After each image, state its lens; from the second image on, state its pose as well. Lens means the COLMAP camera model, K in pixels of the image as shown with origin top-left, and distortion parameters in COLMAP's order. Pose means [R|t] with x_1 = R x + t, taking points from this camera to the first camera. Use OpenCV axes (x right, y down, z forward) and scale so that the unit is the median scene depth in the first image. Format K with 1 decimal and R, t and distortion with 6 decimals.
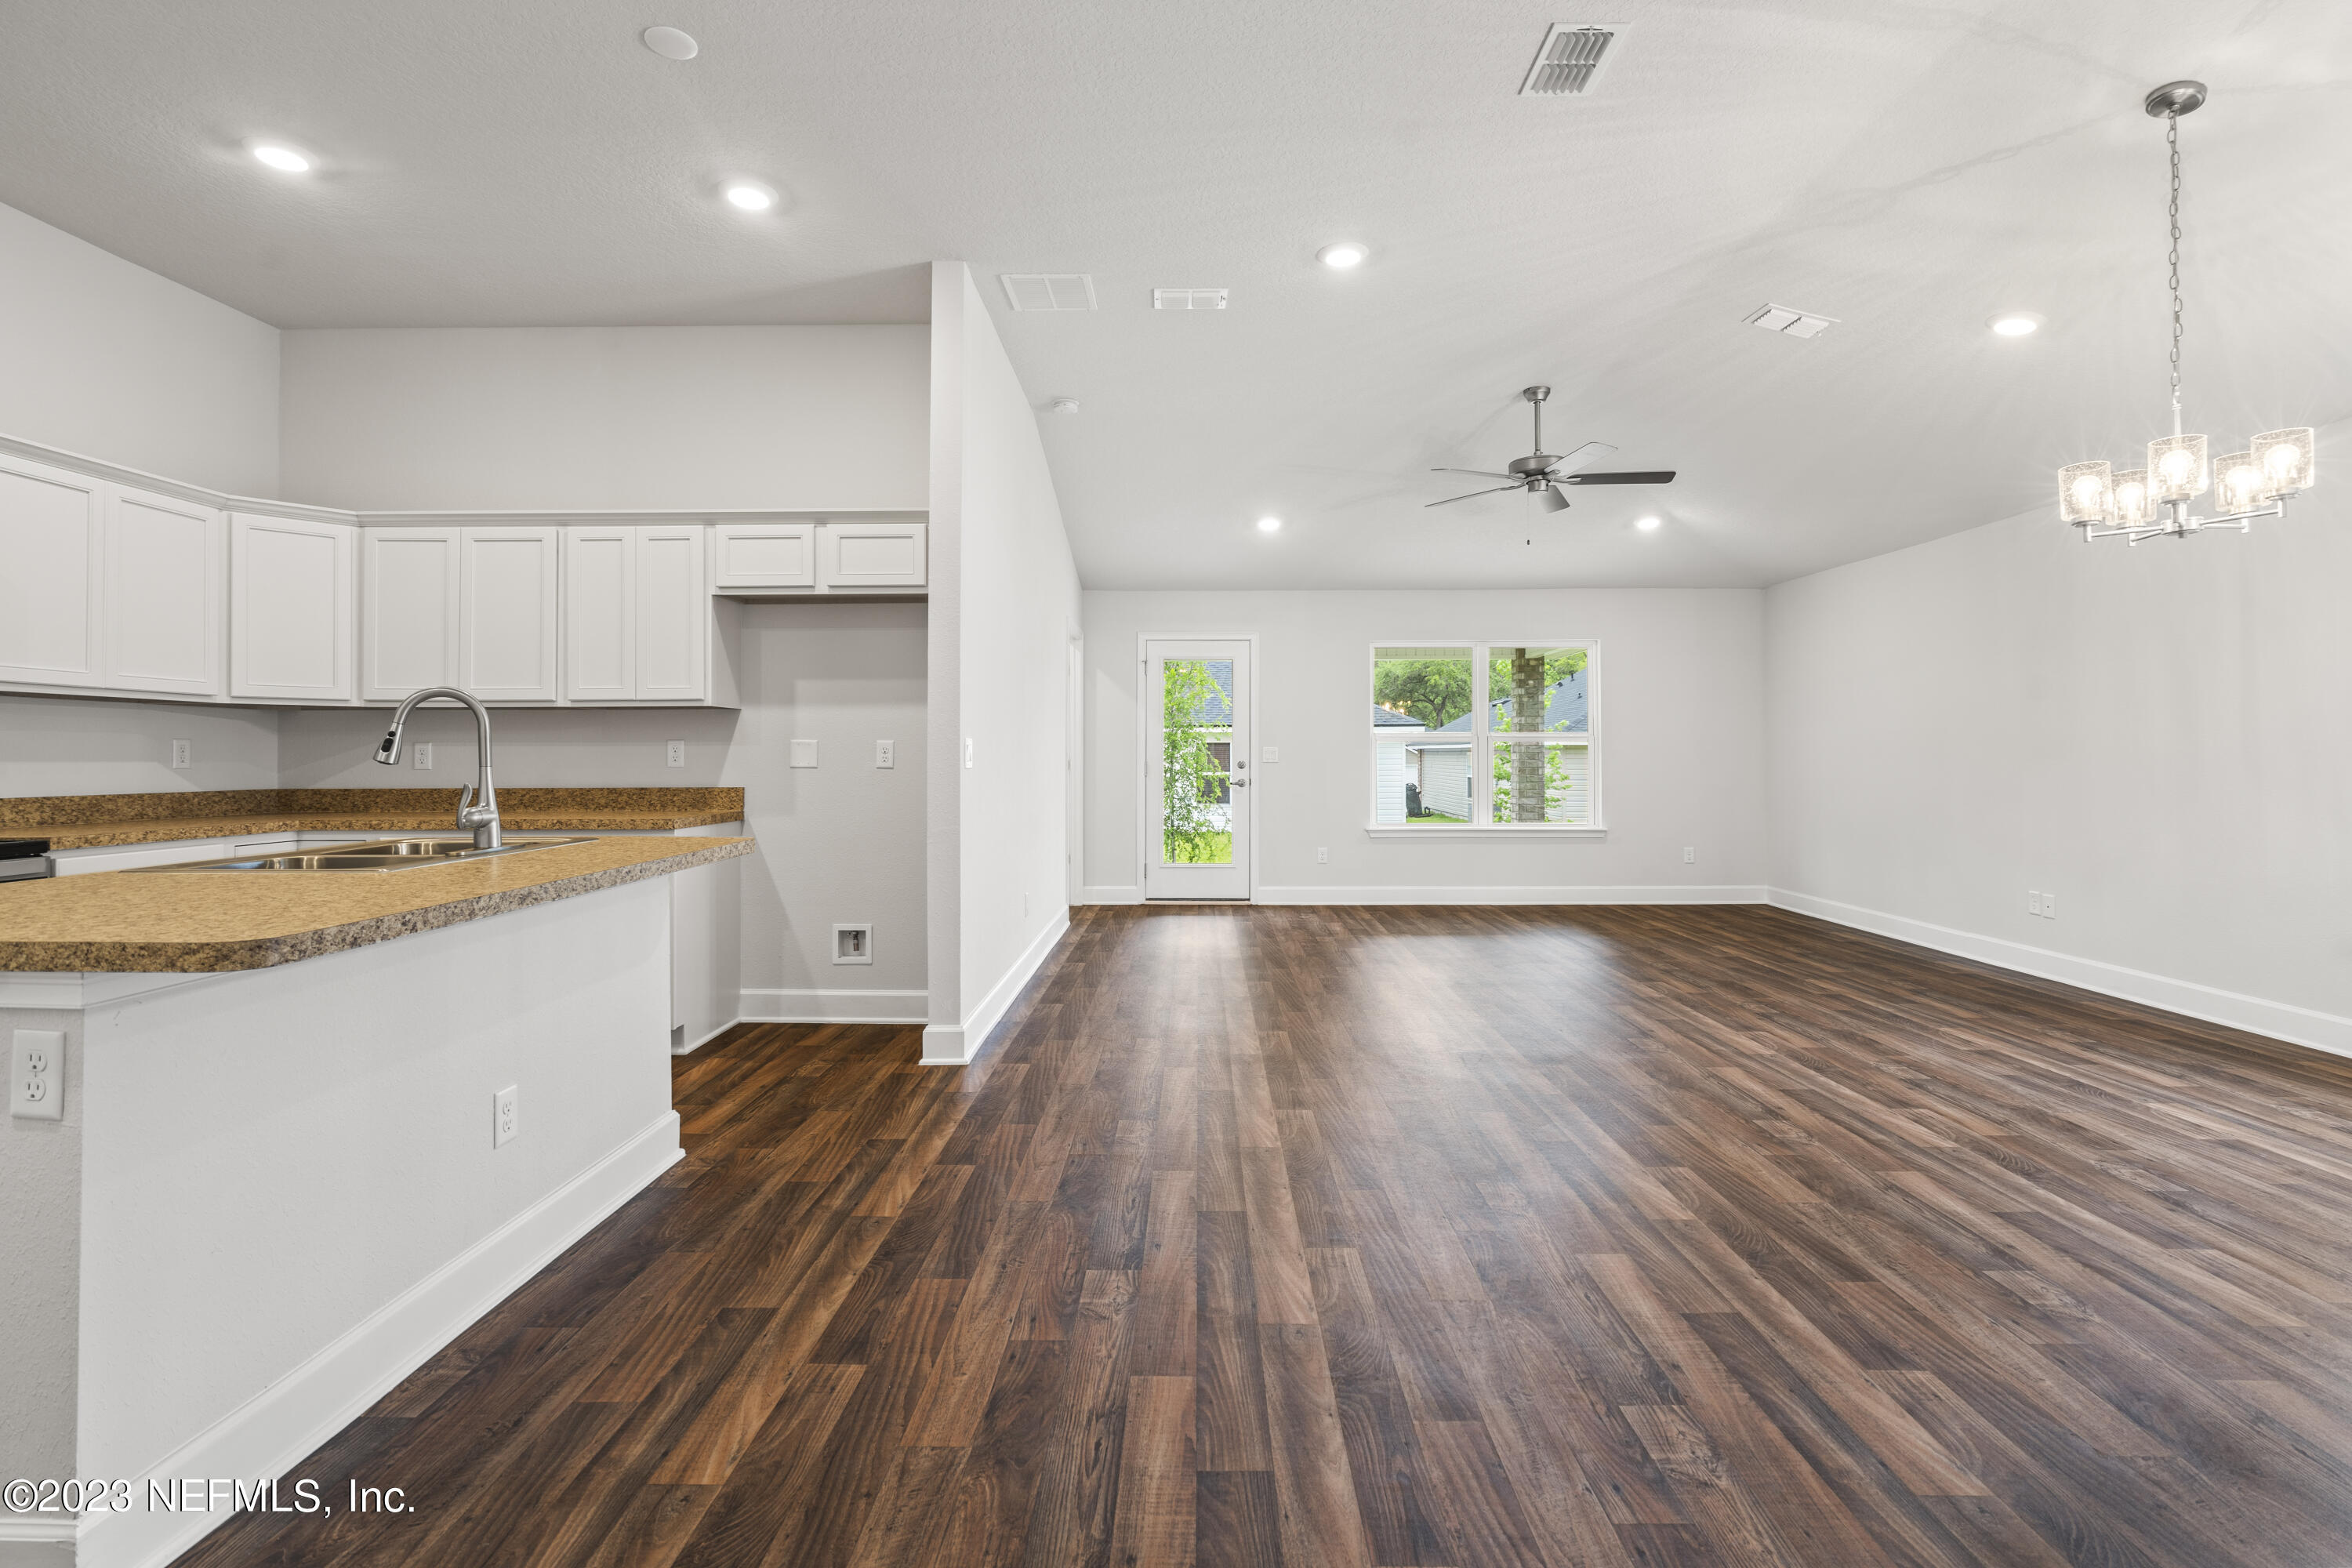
lens RADIAL K [[1080.1, 0, 1176.3], [0, 1080.1, 751.7], [0, 0, 1]] dist [-0.002806, 0.000904]
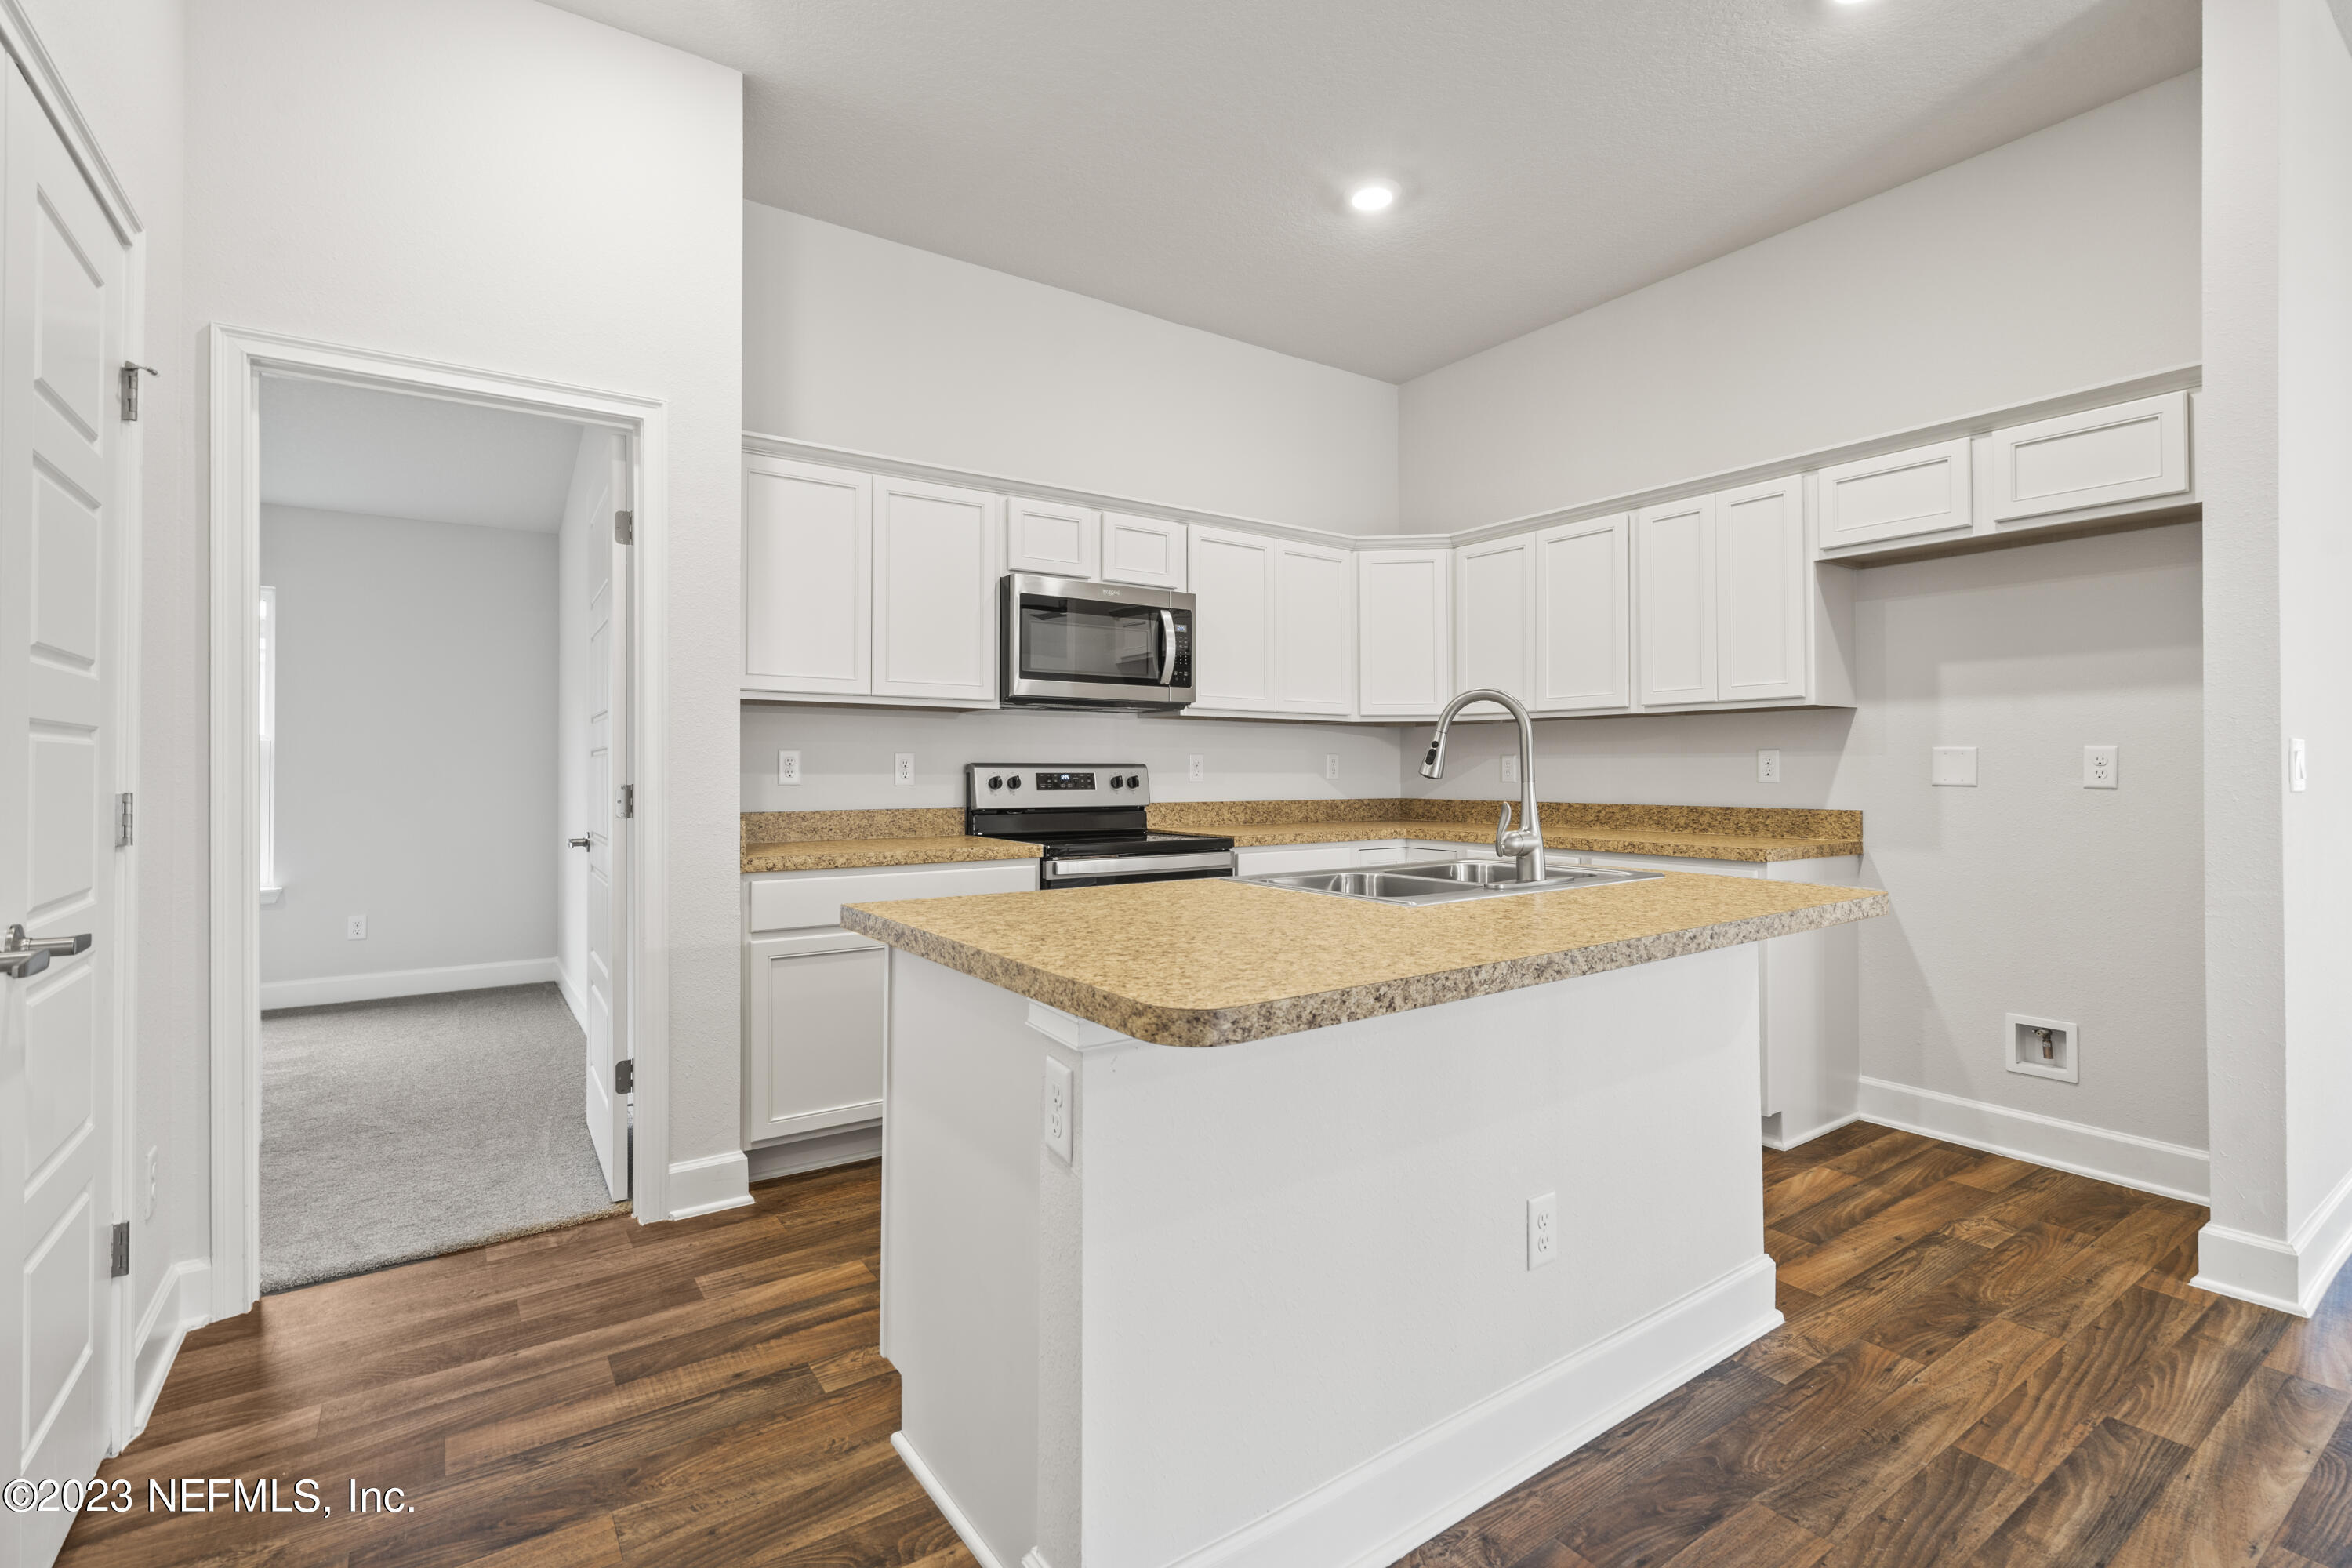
lens RADIAL K [[1080.1, 0, 1176.3], [0, 1080.1, 751.7], [0, 0, 1]] dist [-0.002806, 0.000904]
pose [[0.590133, -0.011544, -0.807224, -0.092429], [0.002484, 0.999919, -0.012484, -0.000051], [0.807302, 0.005362, 0.590114, 0.209026]]
